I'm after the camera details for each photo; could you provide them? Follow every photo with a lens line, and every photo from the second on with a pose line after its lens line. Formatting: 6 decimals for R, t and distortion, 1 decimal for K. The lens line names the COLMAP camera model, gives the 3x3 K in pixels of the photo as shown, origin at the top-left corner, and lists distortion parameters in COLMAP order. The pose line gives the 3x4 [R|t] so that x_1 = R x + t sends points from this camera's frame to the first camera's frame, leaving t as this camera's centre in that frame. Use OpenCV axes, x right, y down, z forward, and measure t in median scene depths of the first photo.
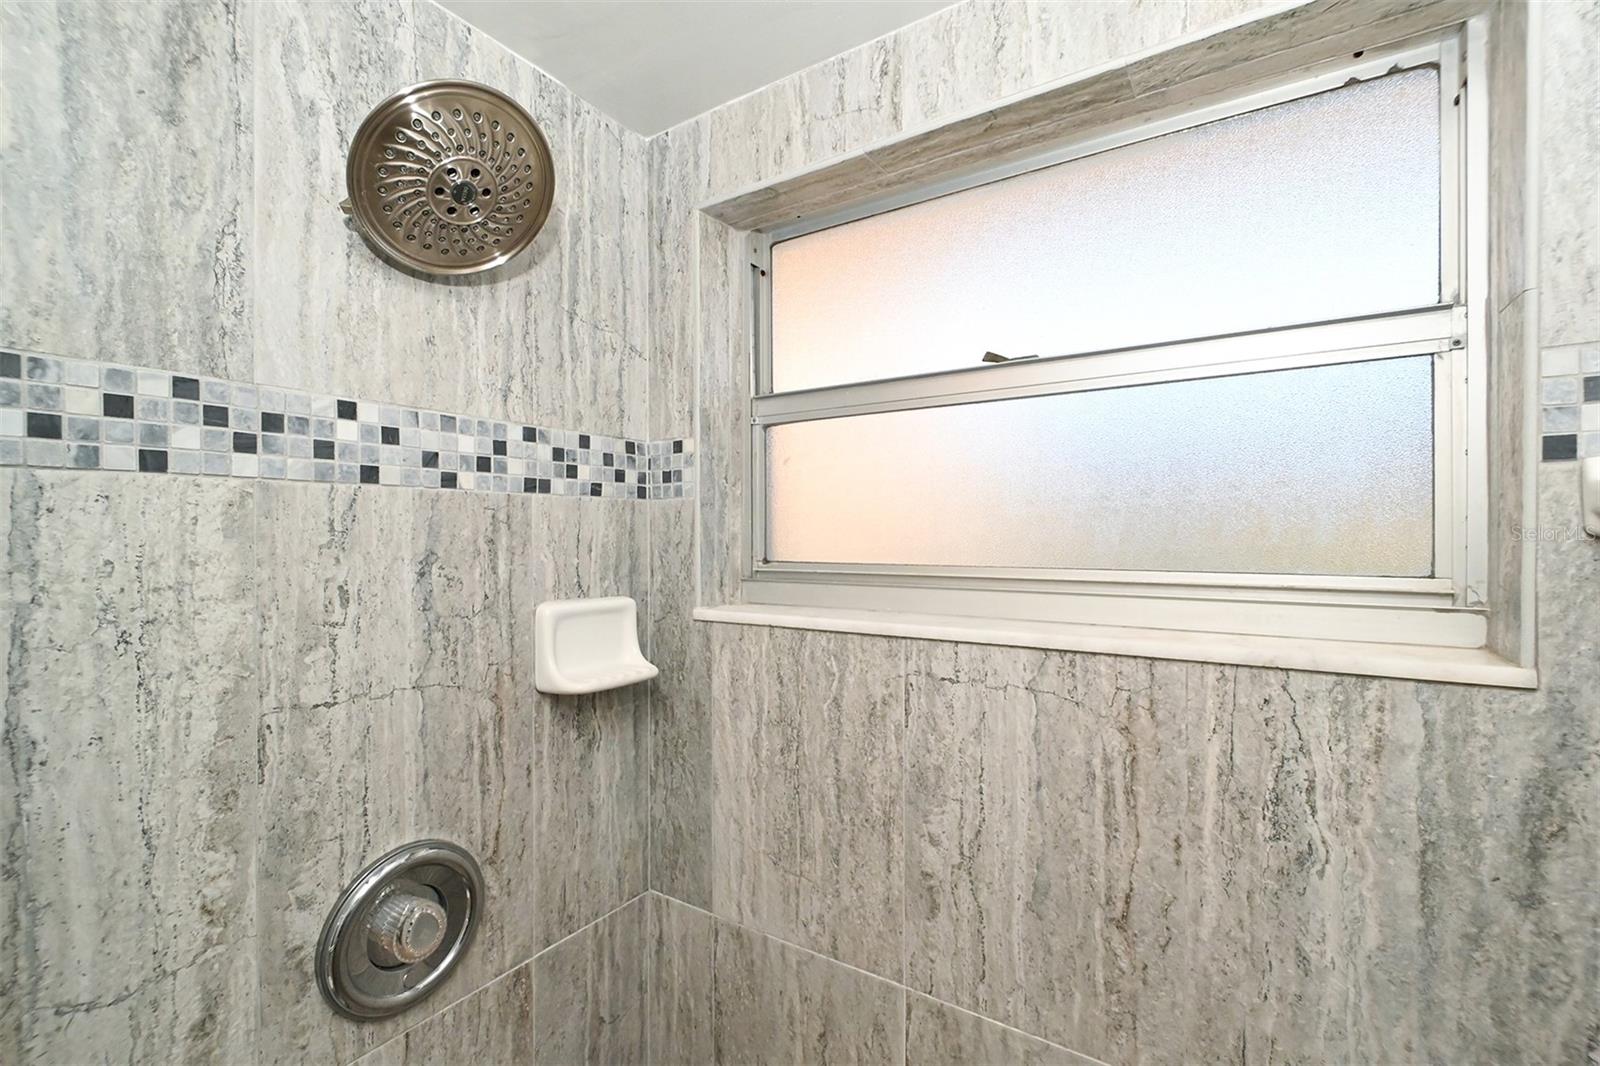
lens RADIAL K [[710.7, 0, 800.7], [0, 710.7, 533.3], [0, 0, 1]] dist [0.005407, -0.003728]
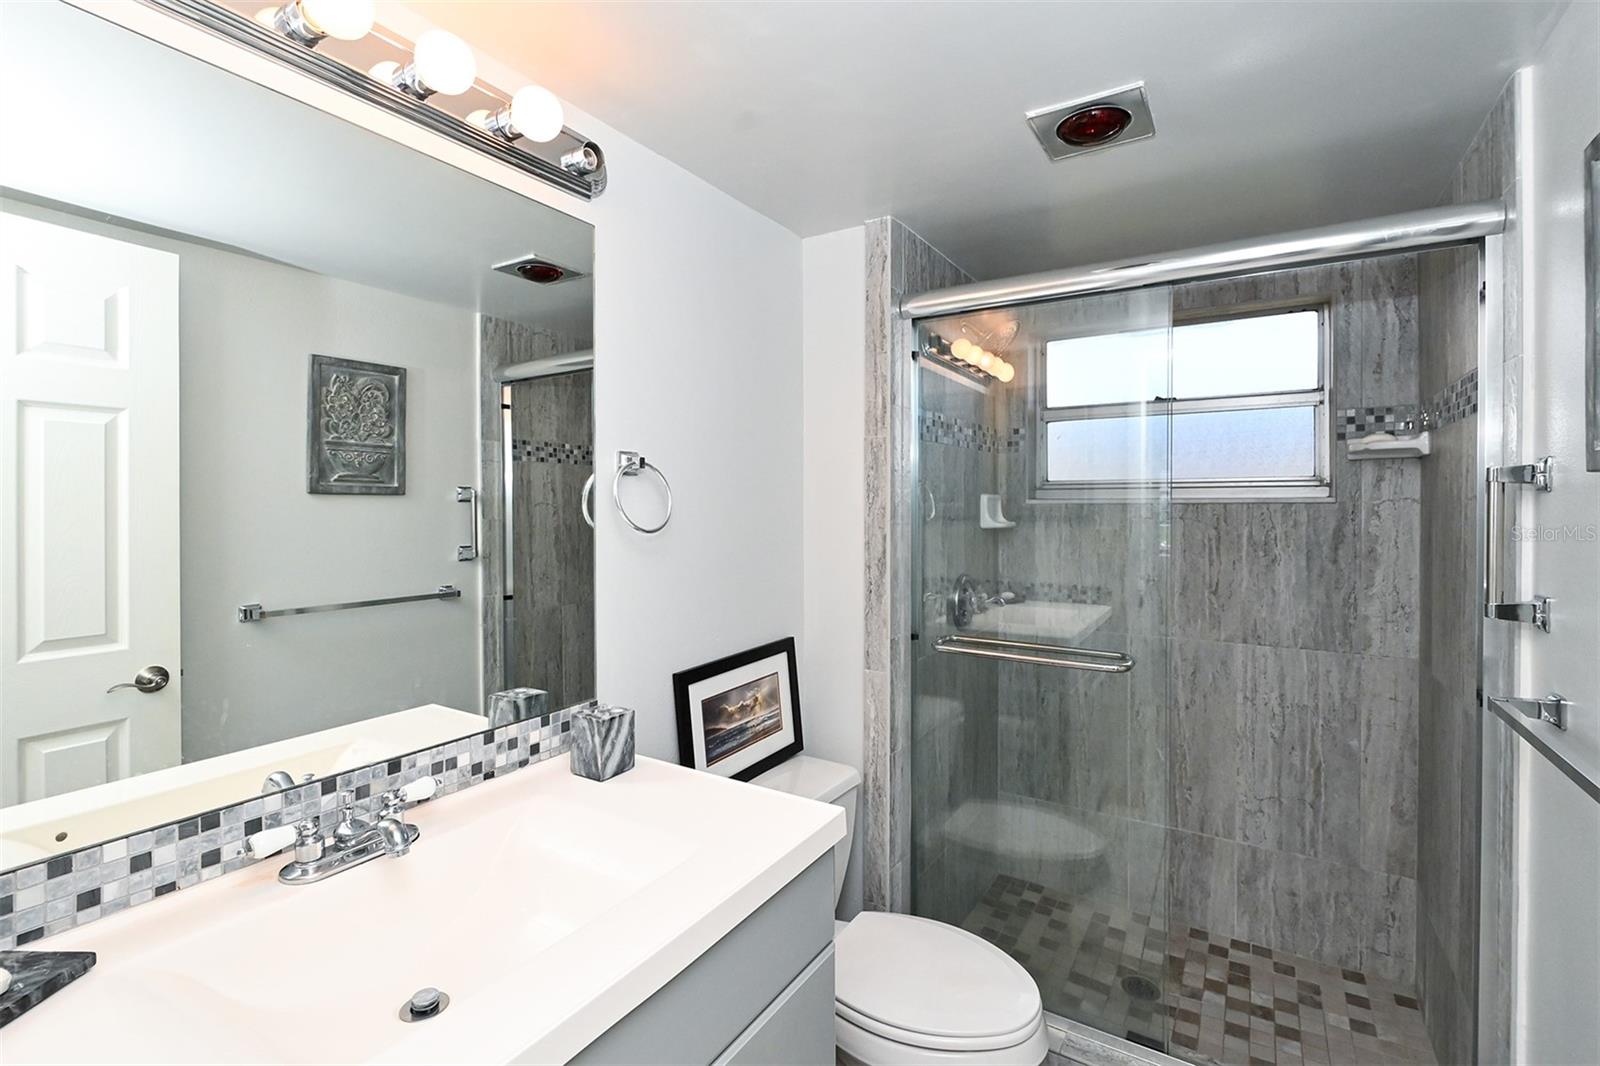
lens RADIAL K [[710.7, 0, 817.5], [0, 710.7, 499.9], [0, 0, 1]] dist [0.005407, -0.003728]
pose [[0.999850, 0.000345, 0.017312, -1.344649], [-0.000265, 0.999989, -0.004621, 0.179255], [-0.017313, 0.004616, 0.999839, -2.078225]]
